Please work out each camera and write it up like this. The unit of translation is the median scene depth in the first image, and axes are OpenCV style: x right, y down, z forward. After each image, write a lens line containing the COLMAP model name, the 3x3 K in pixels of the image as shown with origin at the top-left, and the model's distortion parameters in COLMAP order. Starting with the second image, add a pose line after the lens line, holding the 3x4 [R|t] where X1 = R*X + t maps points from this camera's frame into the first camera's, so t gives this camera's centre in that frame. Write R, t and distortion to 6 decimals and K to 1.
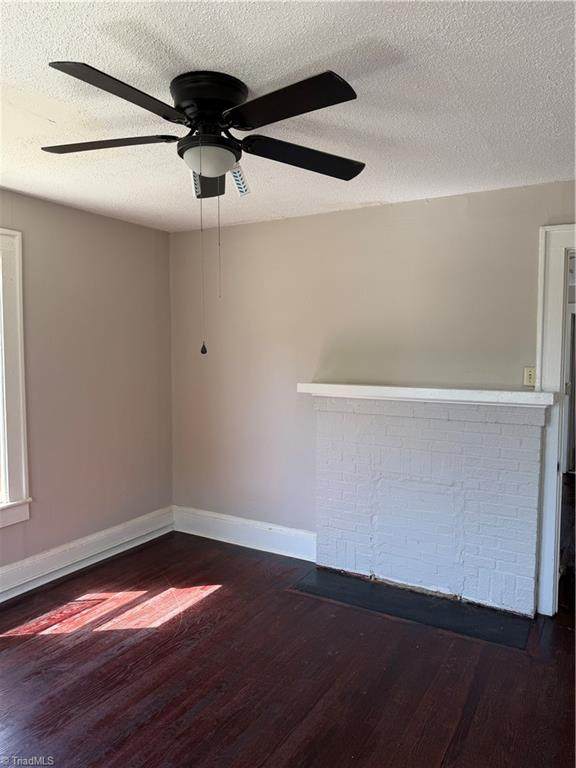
lens RADIAL K [[549.6, 0, 288.0], [0, 549.6, 384.0], [0, 0, 1]] dist [0.055487, -0.007673]
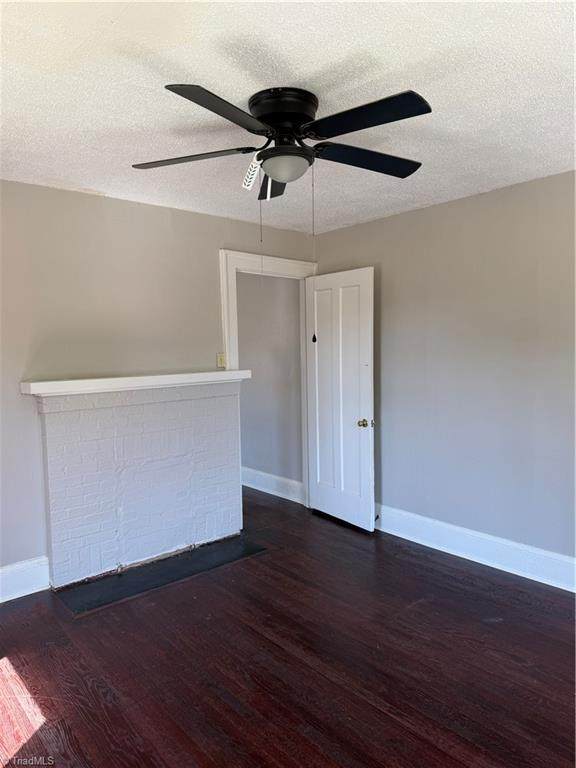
lens RADIAL K [[549.6, 0, 288.0], [0, 549.6, 384.0], [0, 0, 1]] dist [0.055487, -0.007673]
pose [[0.329224, -0.087337, 0.940204, -0.737263], [0.078536, 0.994796, 0.064907, -0.028398], [-0.940980, 0.052471, 0.334370, 0.395537]]
